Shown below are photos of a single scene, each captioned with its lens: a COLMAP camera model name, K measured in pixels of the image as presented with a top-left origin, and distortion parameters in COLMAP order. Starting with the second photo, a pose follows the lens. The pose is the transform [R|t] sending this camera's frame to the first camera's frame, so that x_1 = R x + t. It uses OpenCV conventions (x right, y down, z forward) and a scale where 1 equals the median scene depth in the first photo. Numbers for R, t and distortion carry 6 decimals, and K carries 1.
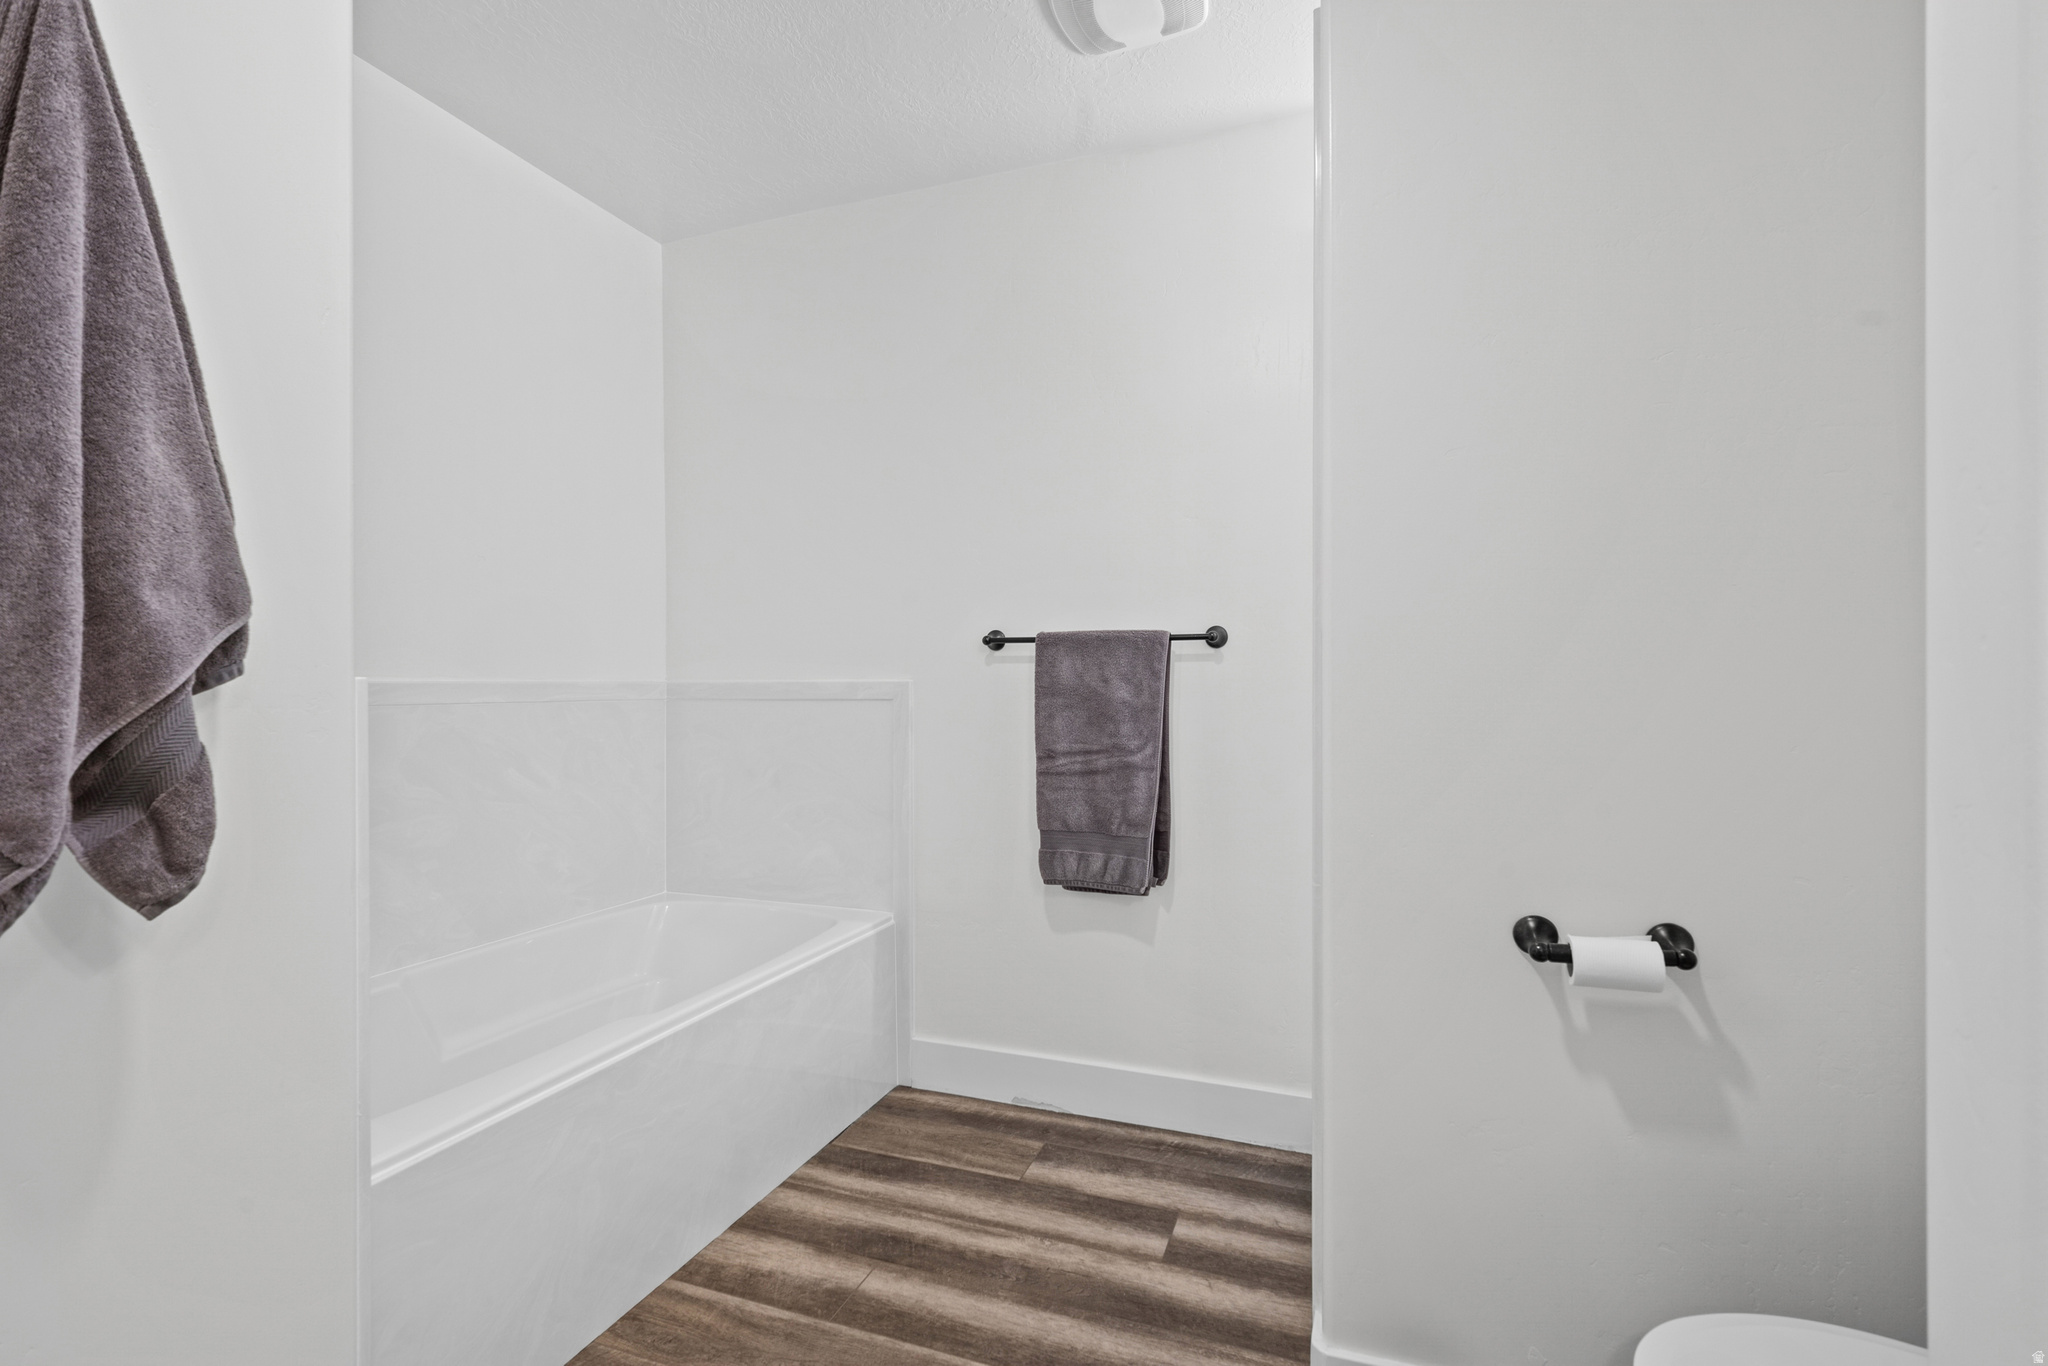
lens RADIAL K [[946.7, 0, 1021.5], [0, 946.7, 683.7], [0, 0, 1]] dist [0.011290, -0.005912]
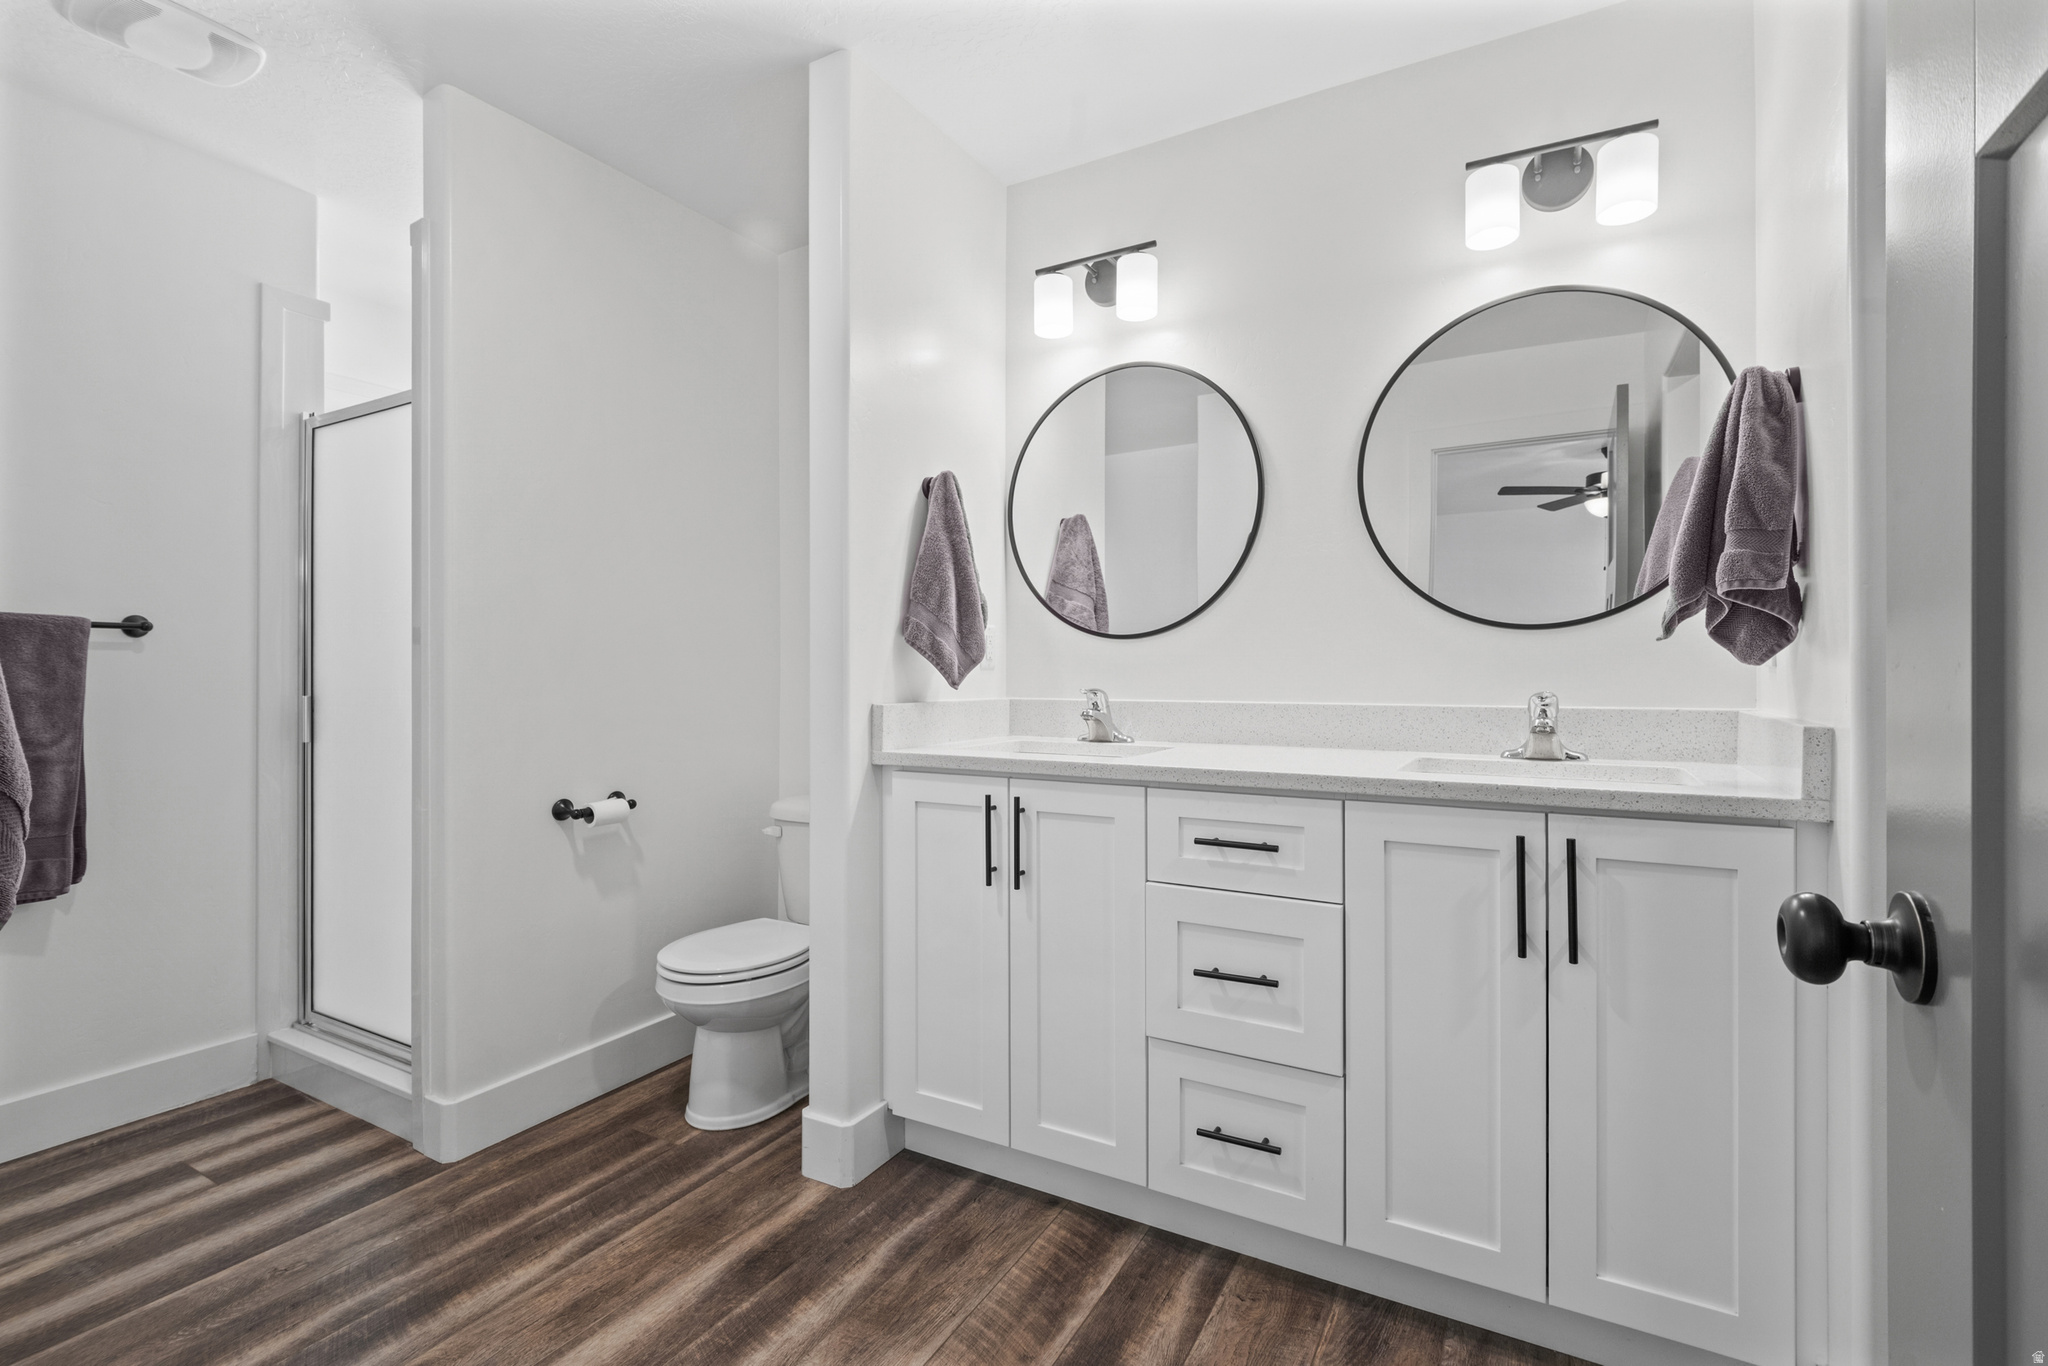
lens RADIAL K [[946.7, 0, 1028.3], [0, 946.7, 686.7], [0, 0, 1]] dist [0.011290, -0.005912]
pose [[0.152071, -0.009713, 0.988322, -0.664619], [0.001686, 0.999953, 0.009568, 0.006924], [-0.988368, 0.000211, 0.152080, -0.098807]]
